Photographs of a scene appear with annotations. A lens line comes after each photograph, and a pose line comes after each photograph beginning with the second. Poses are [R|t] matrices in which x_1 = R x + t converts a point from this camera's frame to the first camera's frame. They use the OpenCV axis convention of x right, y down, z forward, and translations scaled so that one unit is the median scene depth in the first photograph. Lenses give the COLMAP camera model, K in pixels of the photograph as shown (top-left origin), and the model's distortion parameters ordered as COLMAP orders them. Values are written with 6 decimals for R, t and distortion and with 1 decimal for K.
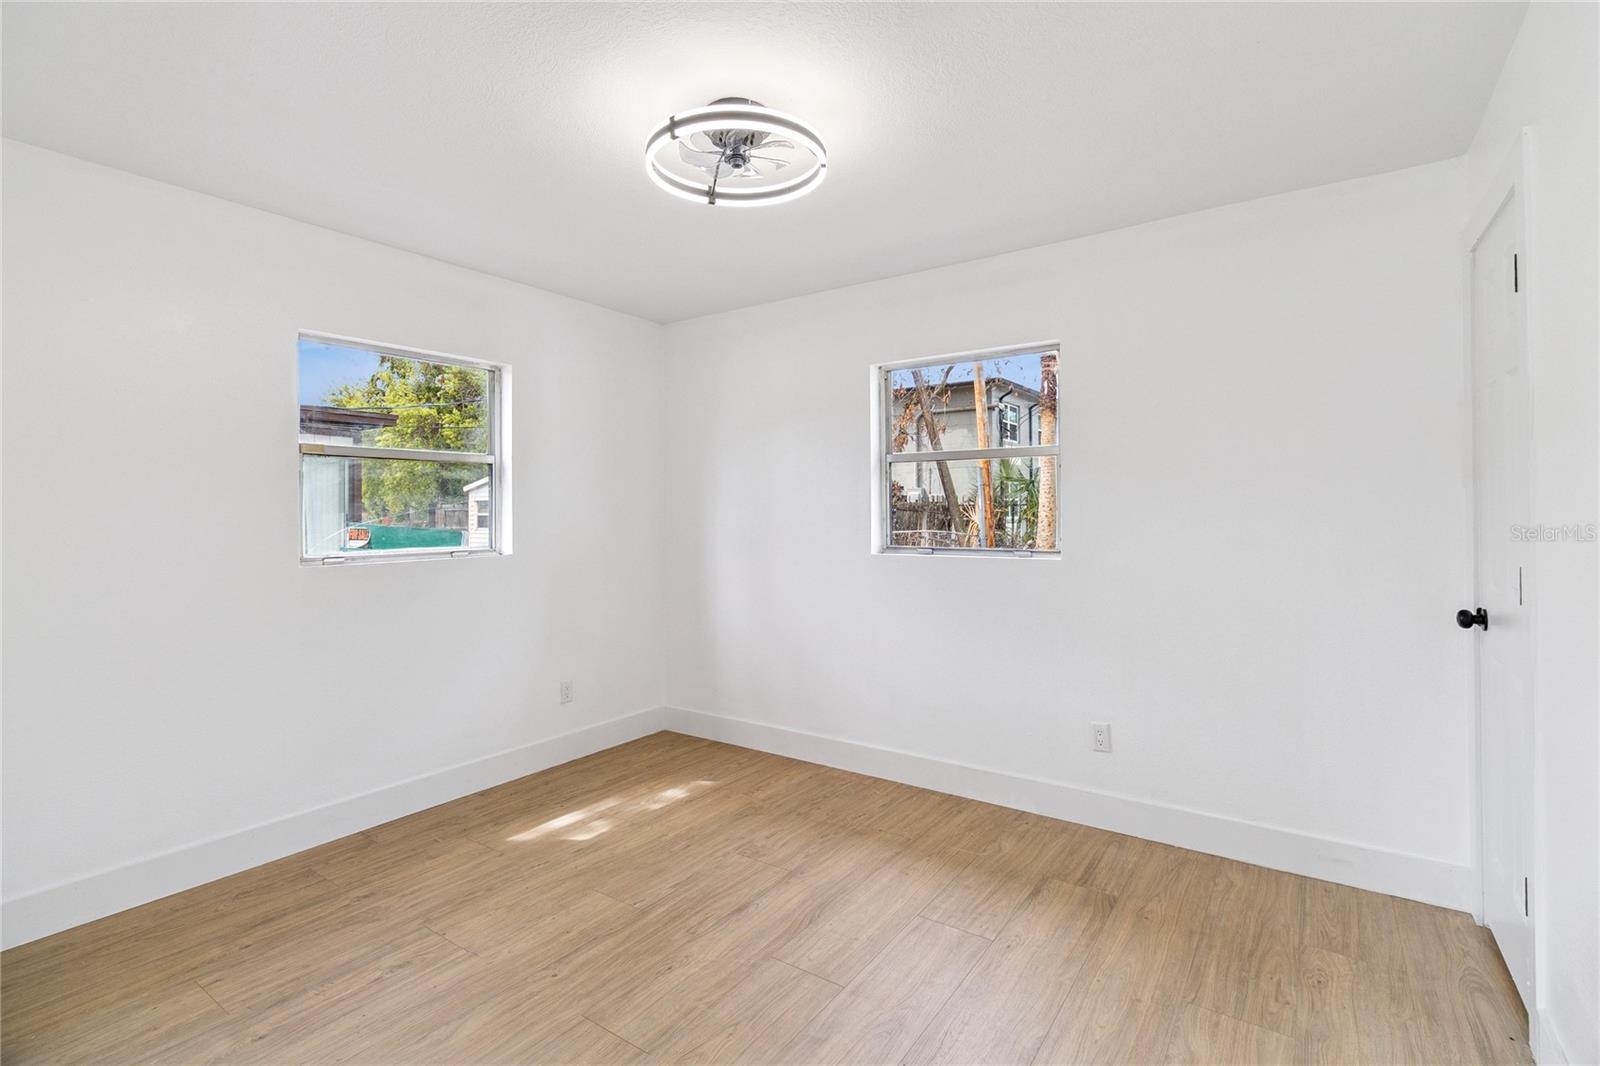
lens RADIAL K [[732.4, 0, 796.2], [0, 732.4, 502.5], [0, 0, 1]] dist [-0.001061, -0.000150]
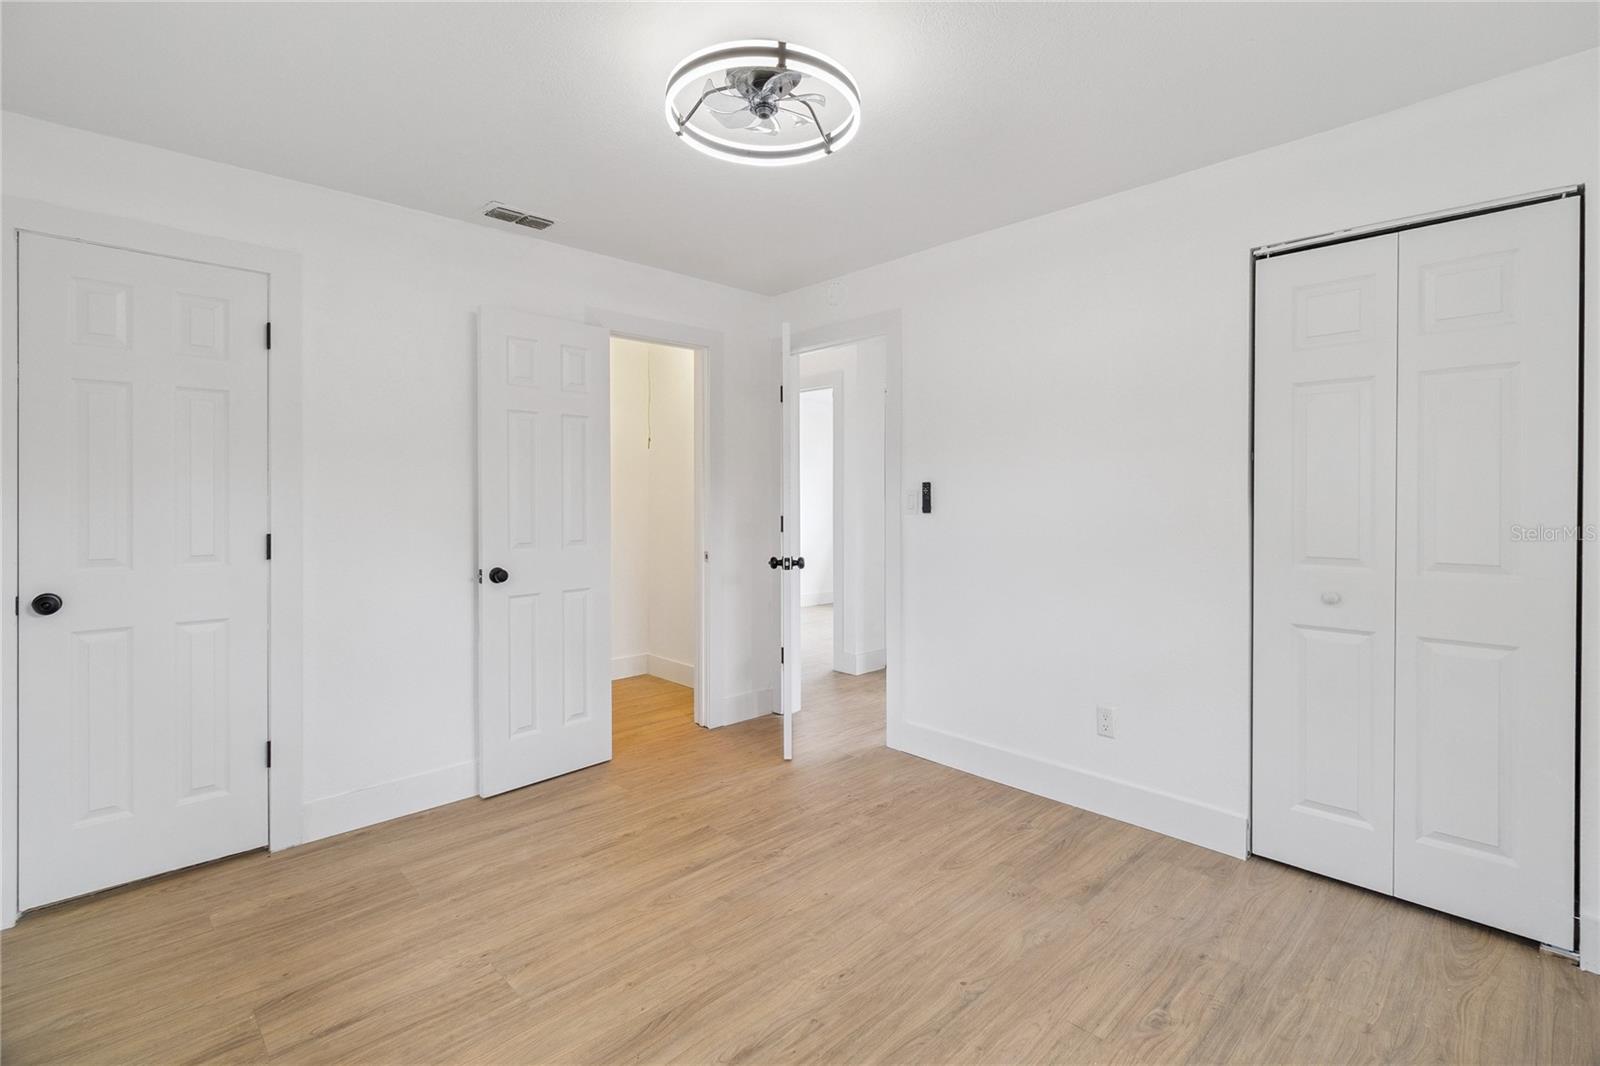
lens RADIAL K [[732.4, 0, 796.2], [0, 732.4, 502.5], [0, 0, 1]] dist [-0.001061, -0.000150]
pose [[-0.980793, 0.009189, 0.194835, -0.298348], [0.007747, 0.999937, -0.008160, 0.037234], [-0.194898, -0.006494, -0.980802, 1.898133]]
